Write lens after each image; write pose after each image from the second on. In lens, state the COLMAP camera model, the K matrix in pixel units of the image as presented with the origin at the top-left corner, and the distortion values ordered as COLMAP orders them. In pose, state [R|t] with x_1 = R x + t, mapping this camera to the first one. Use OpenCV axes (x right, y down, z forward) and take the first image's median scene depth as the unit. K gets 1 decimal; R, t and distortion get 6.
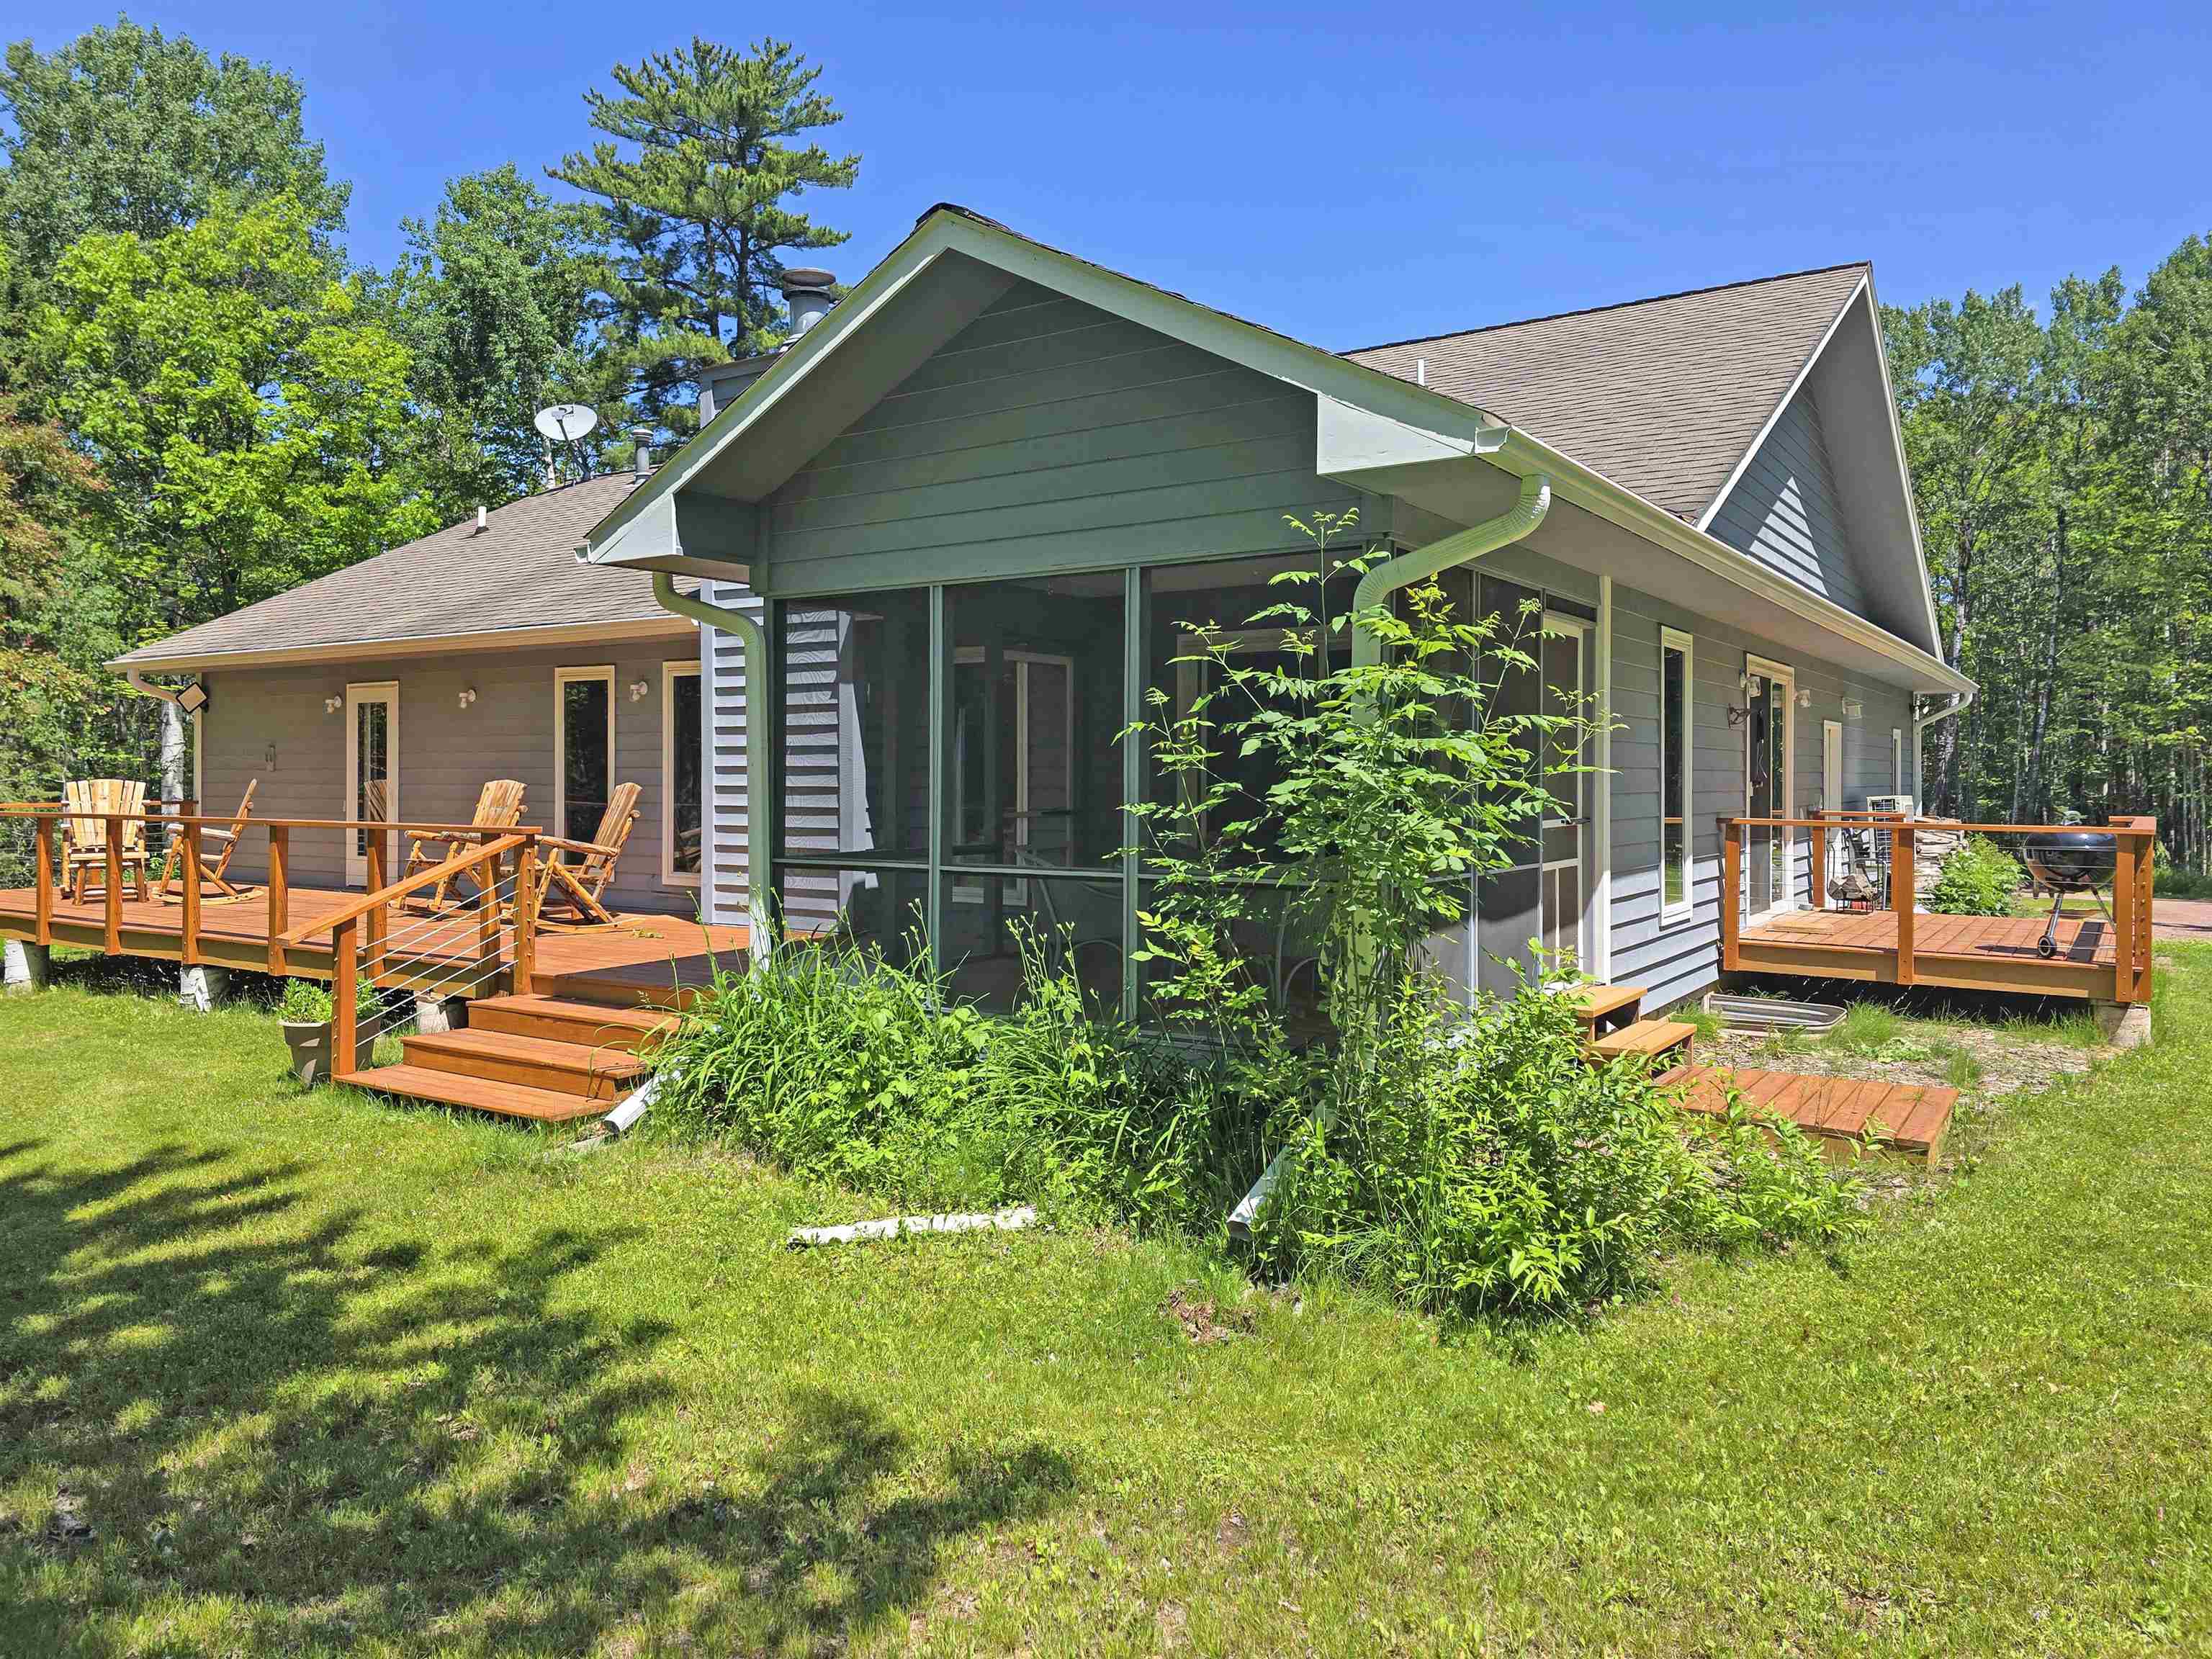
lens RADIAL K [[1532.0, 0, 1105.6], [0, 1532.0, 780.3], [0, 0, 1]] dist [0.086484, -0.078435]
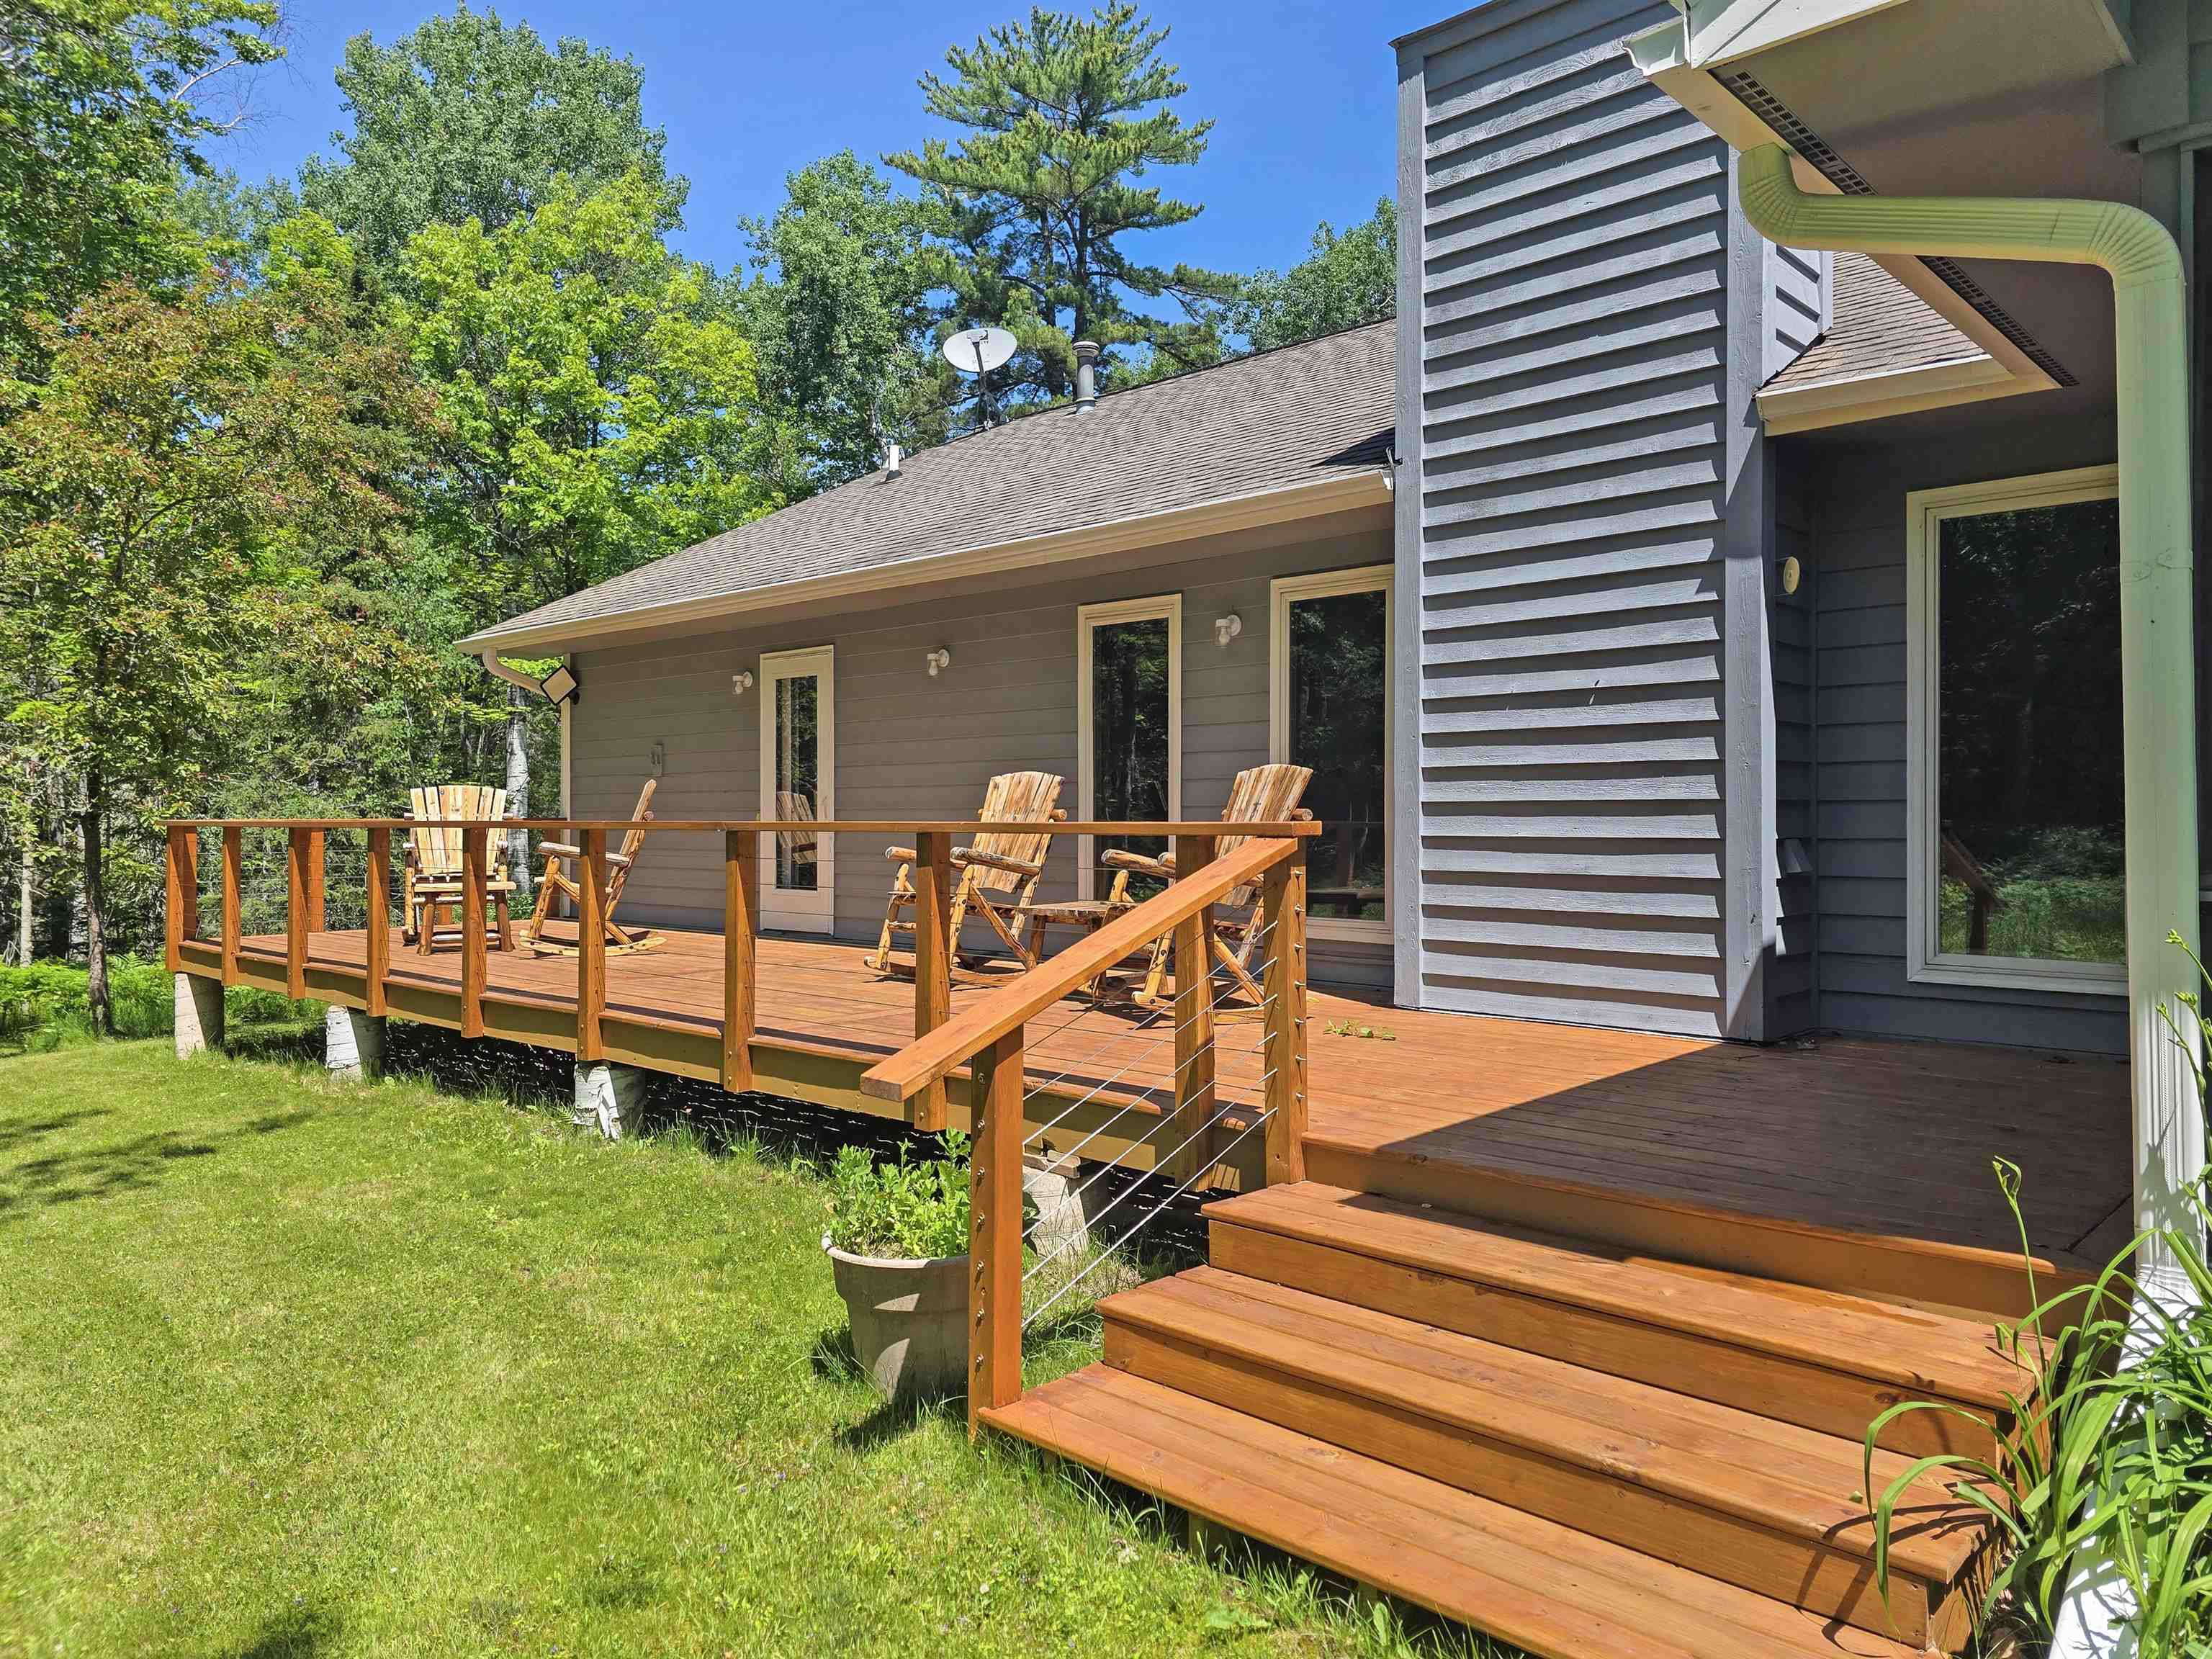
lens RADIAL K [[1477.7, 0, 1106.0], [0, 1477.7, 829.5], [0, 0, 1]] dist [0.054478, -0.001340]
pose [[0.988101, -0.000412, -0.153804, -0.122305], [0.000639, 0.999999, 0.001429, 0.010857], [0.153803, -0.001510, 0.988100, 0.187827]]
